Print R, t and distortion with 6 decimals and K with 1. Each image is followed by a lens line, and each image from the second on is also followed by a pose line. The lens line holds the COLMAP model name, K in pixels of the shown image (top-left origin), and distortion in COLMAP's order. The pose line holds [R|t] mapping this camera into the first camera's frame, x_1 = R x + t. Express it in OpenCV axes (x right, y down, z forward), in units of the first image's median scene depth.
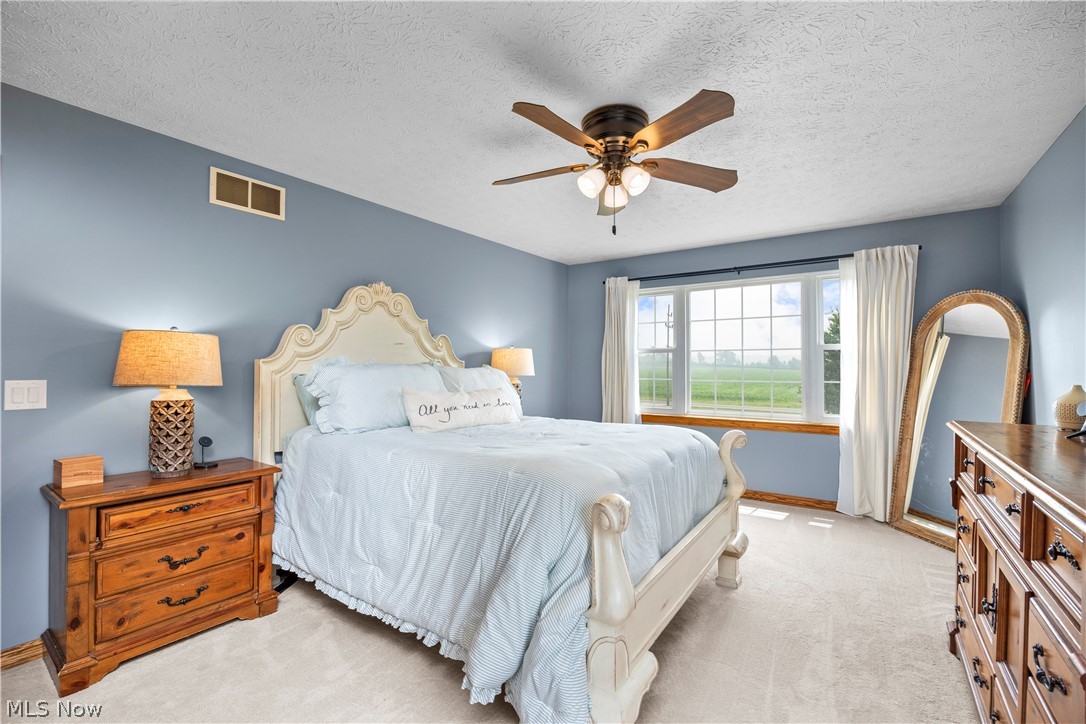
lens RADIAL K [[469.5, 0, 542.5], [0, 469.5, 371.7], [0, 0, 1]] dist [-0.015245, -0.000279]
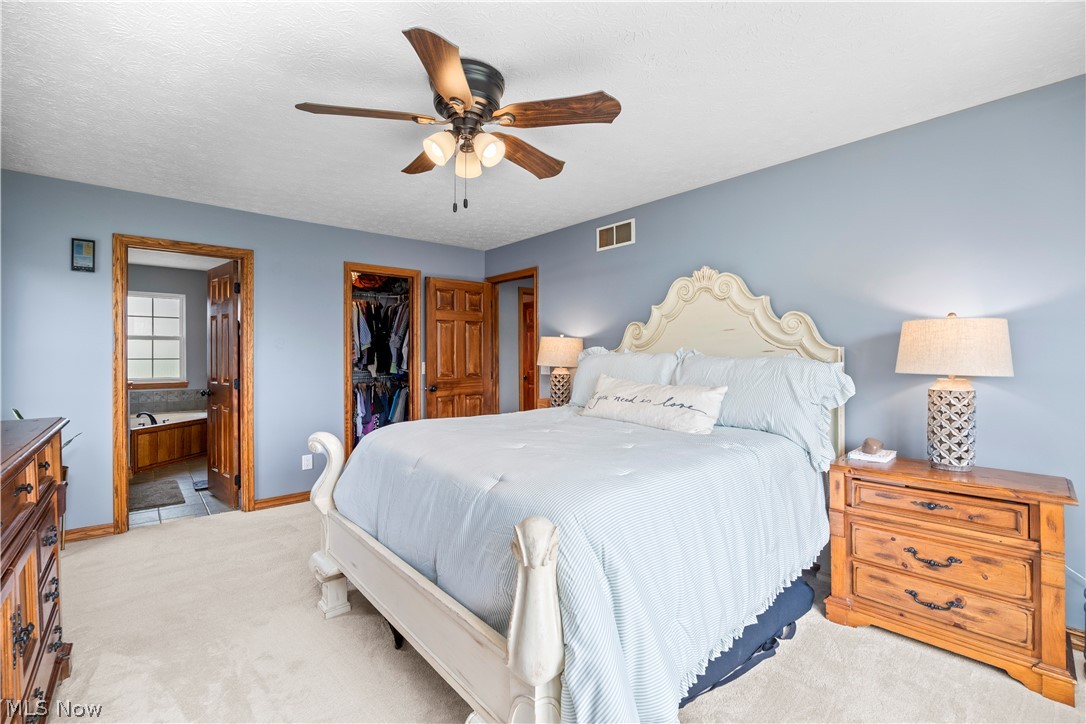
lens RADIAL K [[469.5, 0, 530.6], [0, 469.5, 346.5], [0, 0, 1]] dist [-0.015245, -0.000279]
pose [[-0.241518, -0.016180, -0.970261, 0.614867], [-0.006366, 0.999866, -0.015089, -0.011697], [0.970375, 0.002532, -0.241589, 0.819440]]
